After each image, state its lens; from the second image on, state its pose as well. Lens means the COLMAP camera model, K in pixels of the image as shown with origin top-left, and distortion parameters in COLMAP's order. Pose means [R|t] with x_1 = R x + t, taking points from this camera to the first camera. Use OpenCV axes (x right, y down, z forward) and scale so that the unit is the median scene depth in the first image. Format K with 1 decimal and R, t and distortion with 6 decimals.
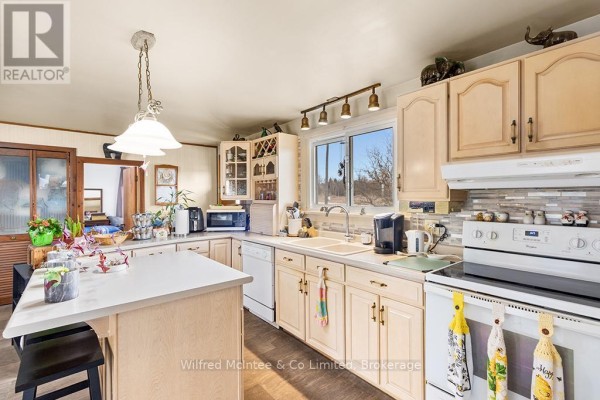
lens RADIAL K [[277.9, 0, 300.0], [0, 277.9, 200.0], [0, 0, 1]] dist [0.000458, -0.000176]
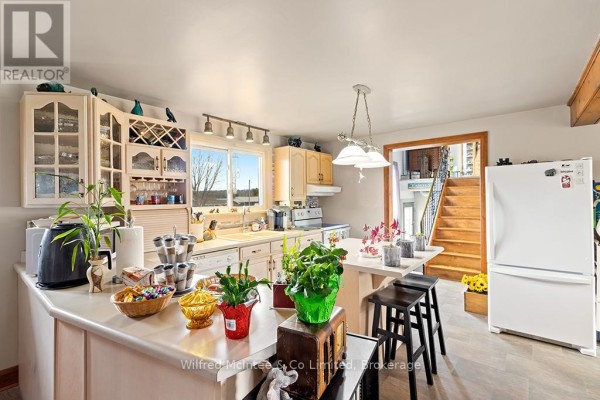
lens RADIAL K [[277.9, 0, 300.0], [0, 277.9, 200.0], [0, 0, 1]] dist [0.000458, -0.000176]
pose [[-0.194660, -0.005171, 0.980857, -0.907243], [0.017206, 0.999814, 0.008686, -0.011042], [-0.980720, 0.018567, -0.194535, 0.755733]]
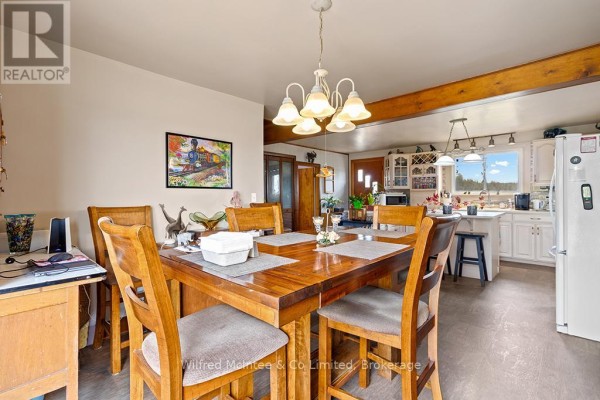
lens RADIAL K [[277.9, 0, 300.0], [0, 277.9, 200.0], [0, 0, 1]] dist [0.000458, -0.000176]
pose [[0.992098, -0.004269, 0.125390, -1.089206], [0.003602, 0.999978, 0.005538, 0.058707], [-0.125411, -0.005043, 0.992092, -0.618616]]
